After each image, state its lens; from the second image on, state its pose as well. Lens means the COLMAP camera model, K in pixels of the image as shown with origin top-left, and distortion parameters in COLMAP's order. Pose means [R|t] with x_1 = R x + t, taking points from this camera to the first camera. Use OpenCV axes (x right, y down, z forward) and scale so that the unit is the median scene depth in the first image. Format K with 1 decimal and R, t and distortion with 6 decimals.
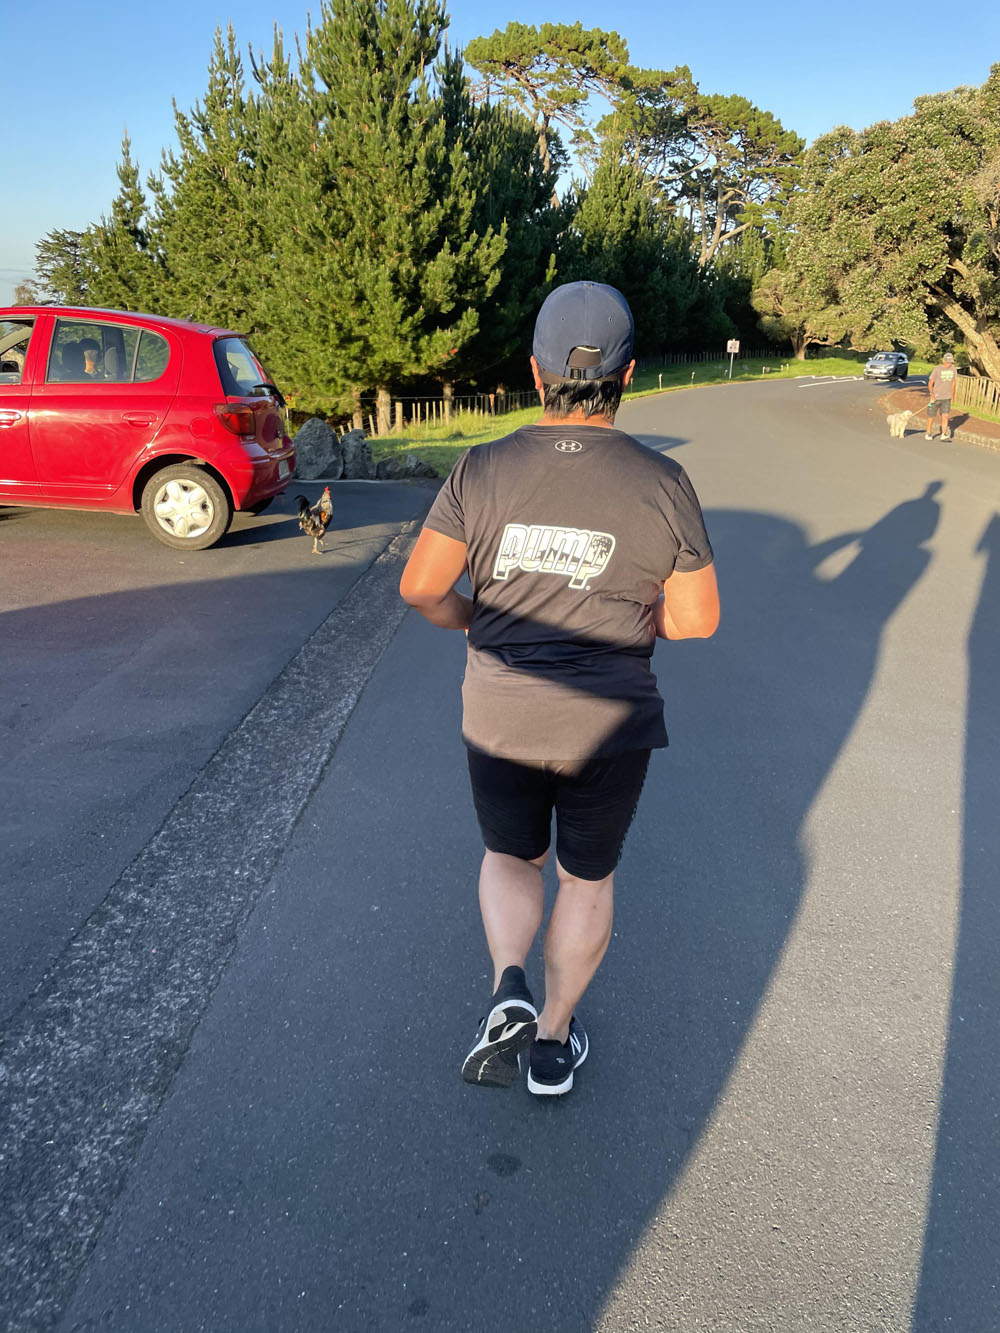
lens RADIAL K [[991.6, 0, 515.1], [0, 991.6, 667.1], [0, 0, 1]] dist [0.077968, -0.113713]
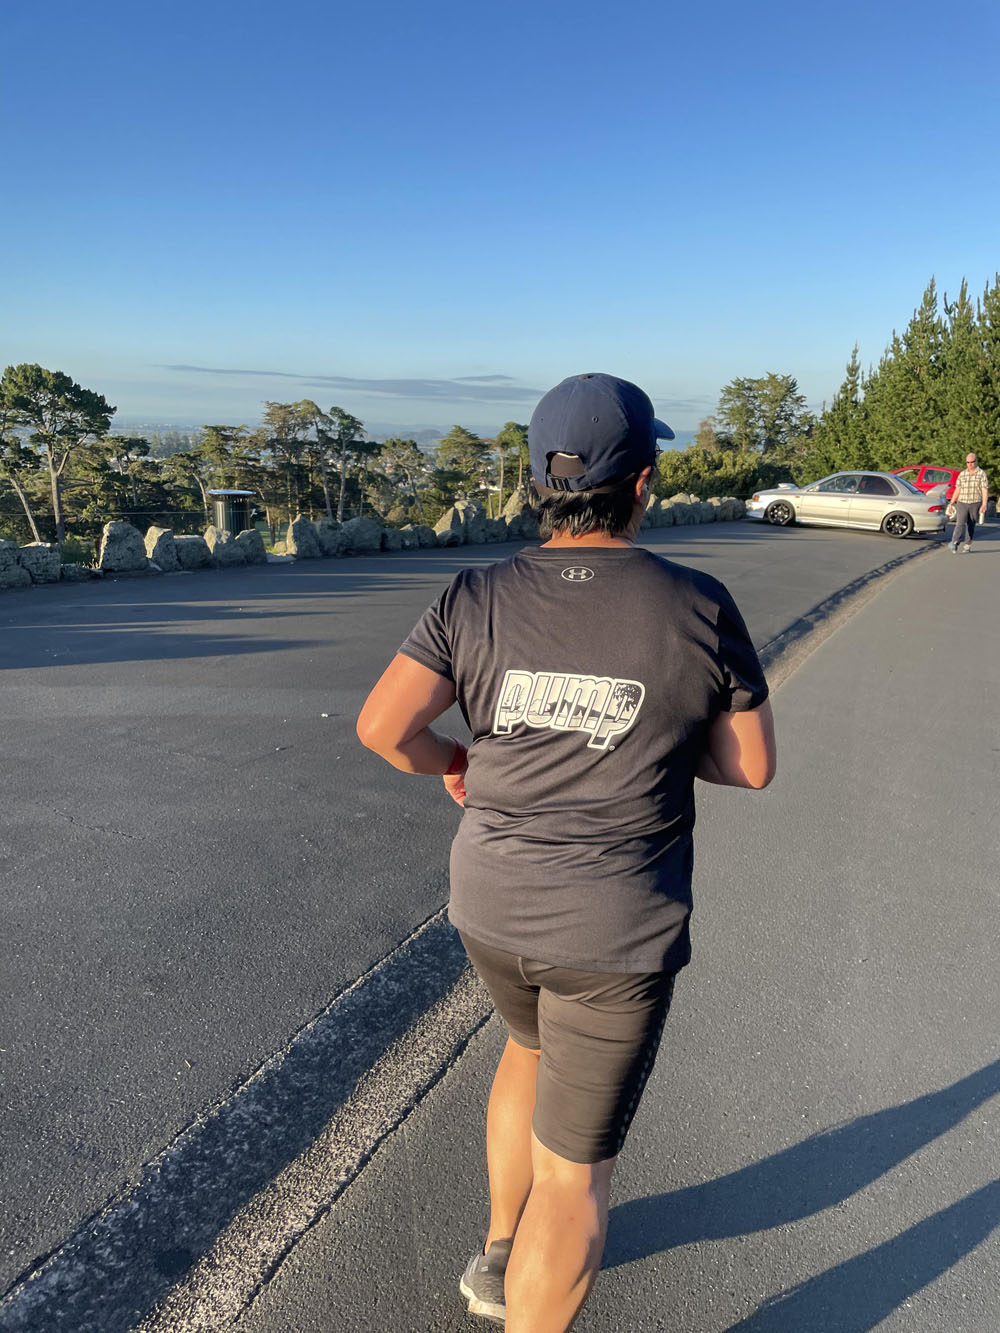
lens RADIAL K [[991.6, 0, 515.1], [0, 991.6, 667.1], [0, 0, 1]] dist [0.077968, -0.113713]
pose [[0.838962, 0.118676, -0.531092, 0.111589], [-0.176834, 0.982421, -0.059815, 0.251037], [0.514657, 0.144098, 0.845201, -0.809688]]
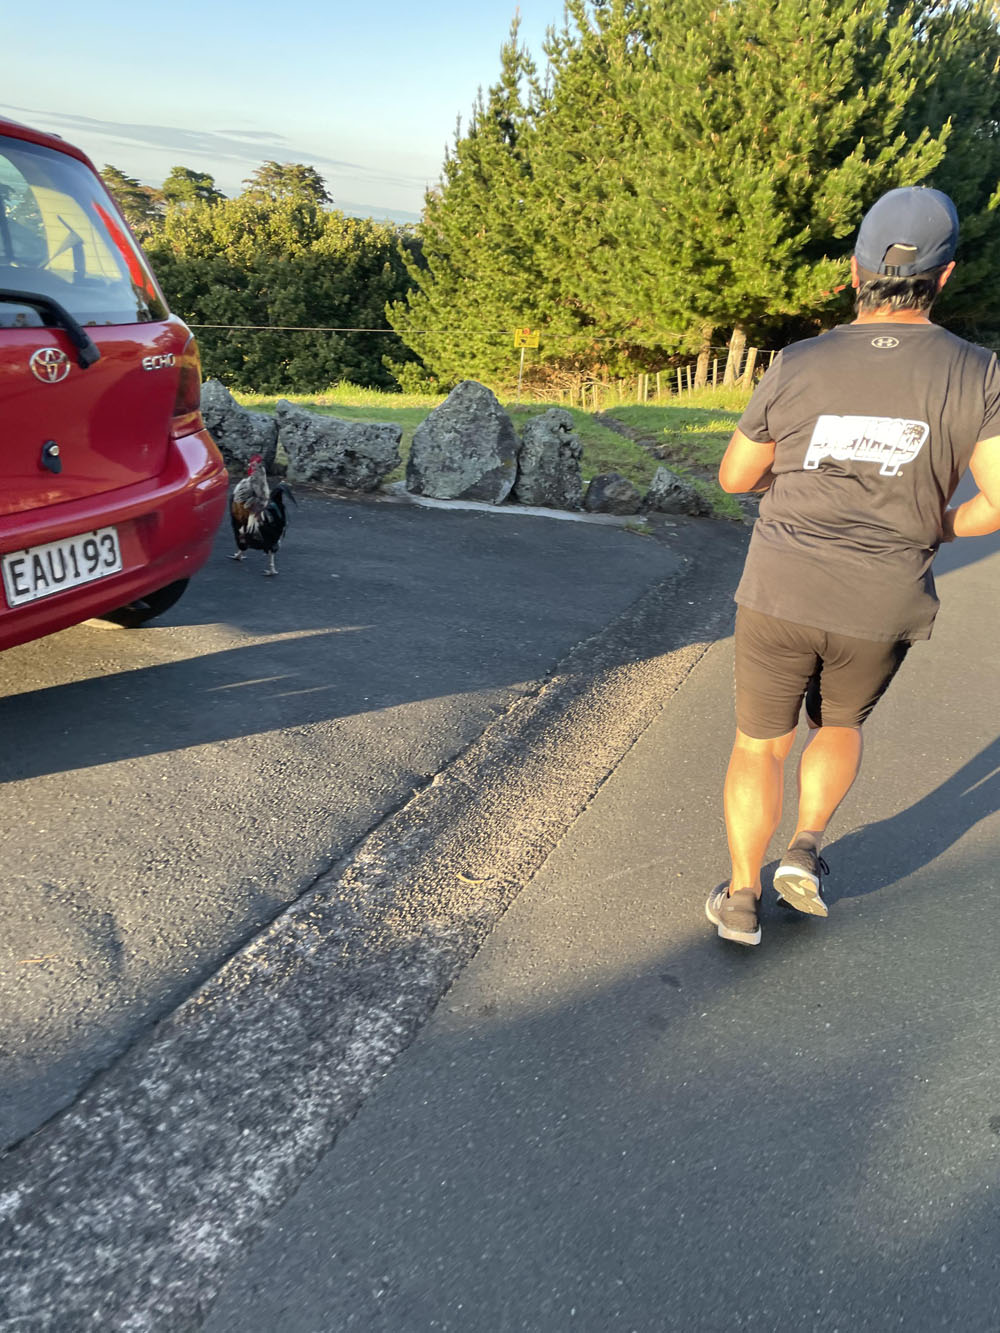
lens RADIAL K [[1000.2, 0, 495.9], [0, 1000.2, 645.4], [0, 0, 1]] dist [0.083491, -0.113195]
pose [[0.924534, 0.209072, -0.318630, 0.000314], [-0.196080, 0.977889, 0.072704, -0.054074], [0.326785, -0.004741, 0.945087, 0.178920]]
